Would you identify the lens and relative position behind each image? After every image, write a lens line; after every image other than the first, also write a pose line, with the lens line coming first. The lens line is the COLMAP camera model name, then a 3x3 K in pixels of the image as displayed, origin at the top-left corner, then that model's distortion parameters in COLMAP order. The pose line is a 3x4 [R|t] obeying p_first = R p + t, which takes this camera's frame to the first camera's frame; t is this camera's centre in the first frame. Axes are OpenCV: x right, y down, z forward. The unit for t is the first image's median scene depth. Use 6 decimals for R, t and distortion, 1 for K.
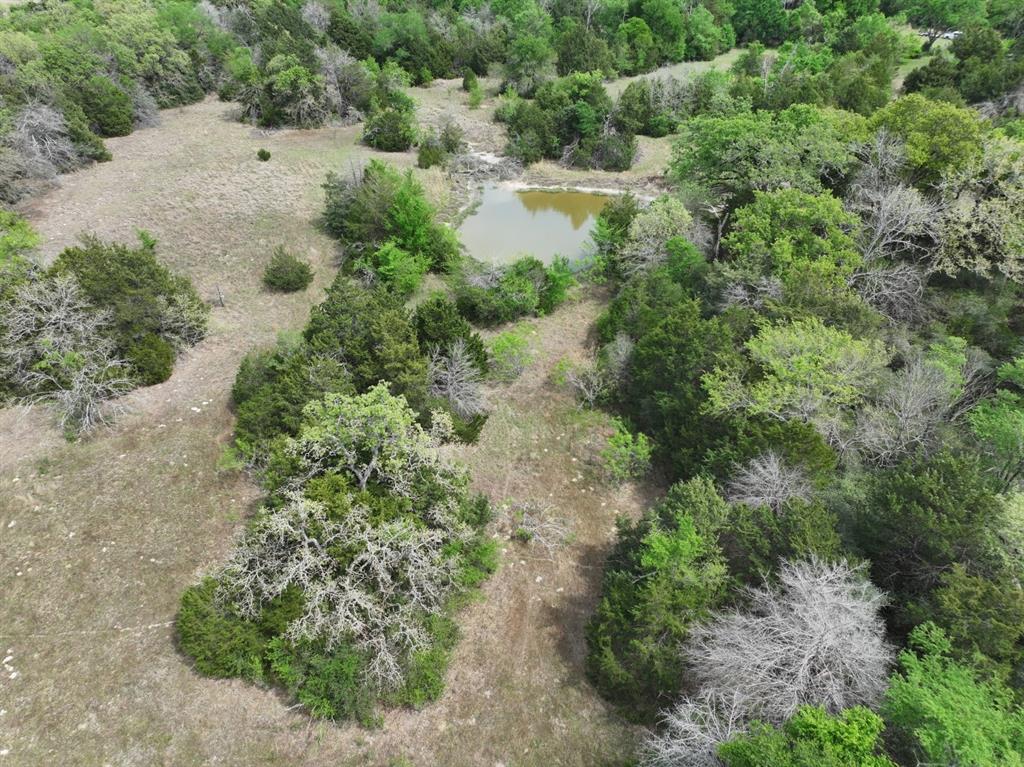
lens RADIAL K [[718.6, 0, 515.1], [0, 718.6, 379.3], [0, 0, 1]] dist [-0.009910, 0.027868]
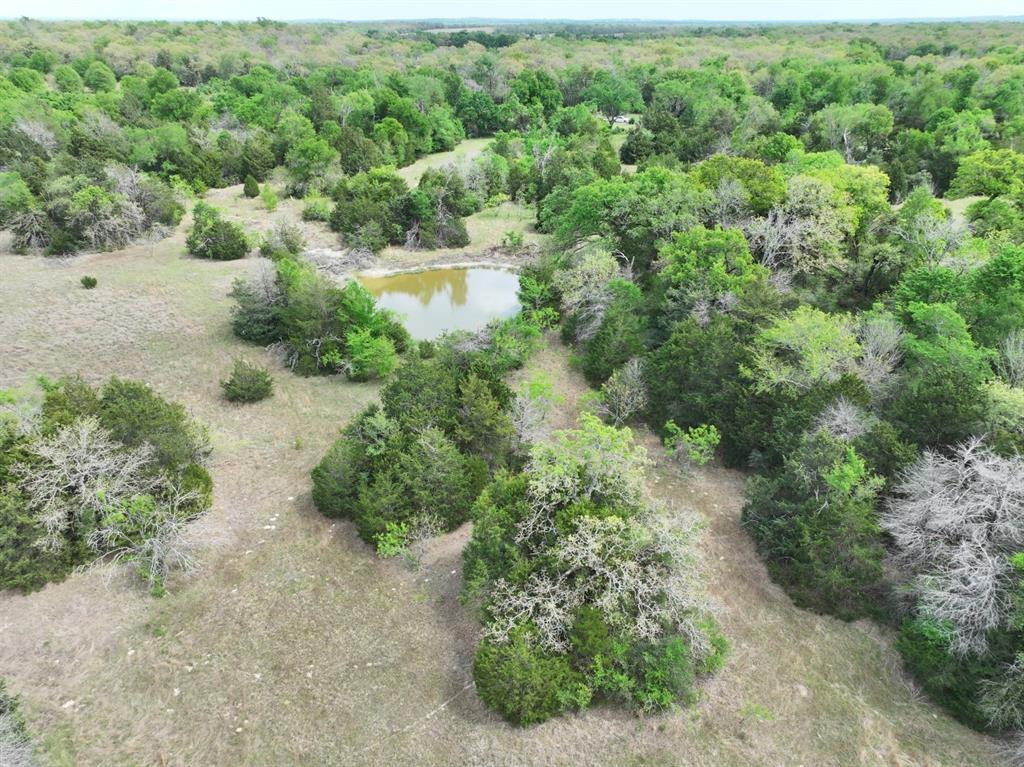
lens RADIAL K [[718.6, 0, 515.1], [0, 718.6, 379.3], [0, 0, 1]] dist [-0.009910, 0.027868]
pose [[0.890984, -0.205801, 0.404715, -0.235840], [0.253321, 0.965063, -0.066946, -0.000338], [-0.376798, 0.162170, 0.911989, 0.000603]]
